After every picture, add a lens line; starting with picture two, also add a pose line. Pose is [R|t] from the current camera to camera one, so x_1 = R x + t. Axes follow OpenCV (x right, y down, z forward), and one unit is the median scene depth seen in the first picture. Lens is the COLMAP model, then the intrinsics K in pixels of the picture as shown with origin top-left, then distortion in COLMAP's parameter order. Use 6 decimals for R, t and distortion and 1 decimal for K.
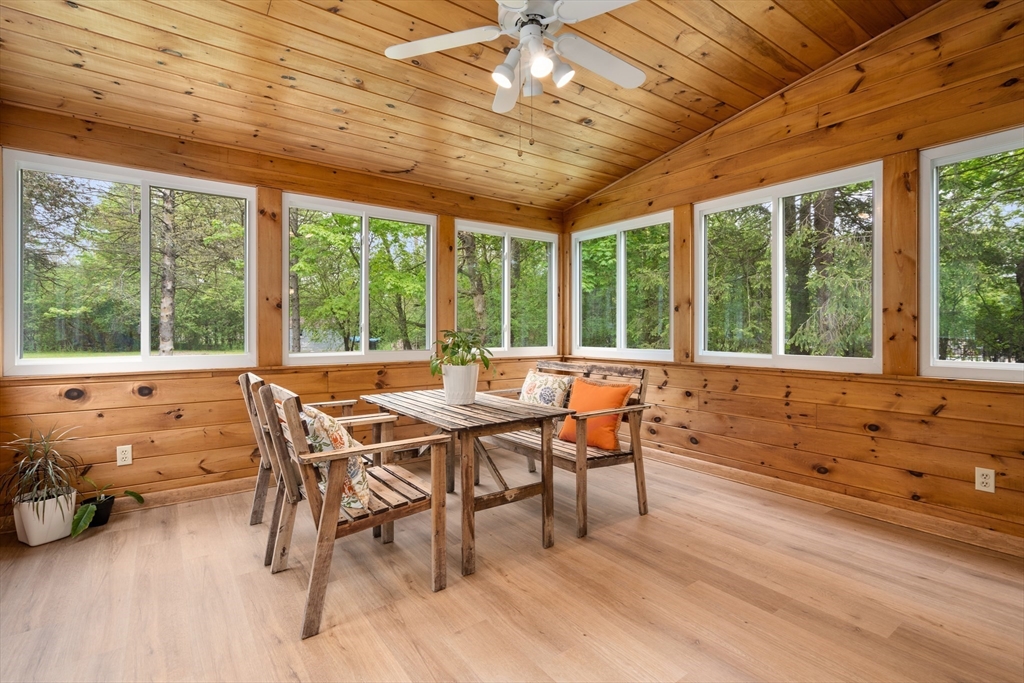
lens RADIAL K [[479.1, 0, 510.4], [0, 479.1, 333.8], [0, 0, 1]] dist [0.000332, 0.000443]
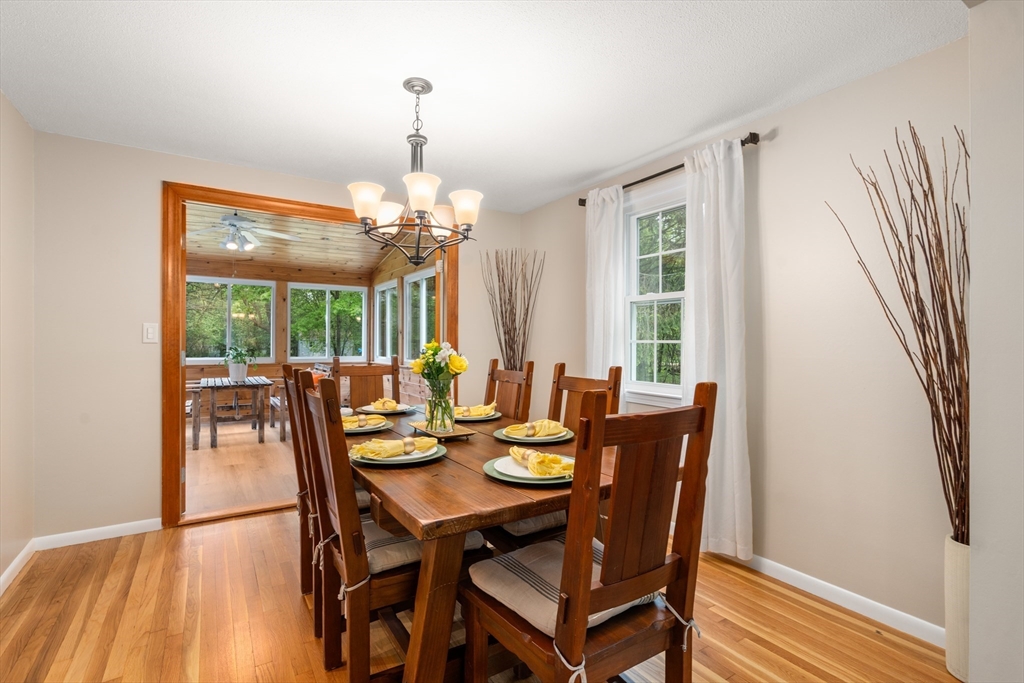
lens RADIAL K [[479.1, 0, 513.7], [0, 479.1, 340.6], [0, 0, 1]] dist [0.000332, 0.000443]
pose [[0.998483, 0.004787, -0.054851, 0.895177], [-0.005473, 0.999909, -0.012361, -0.011651], [0.054787, 0.012643, 0.998418, -0.776556]]
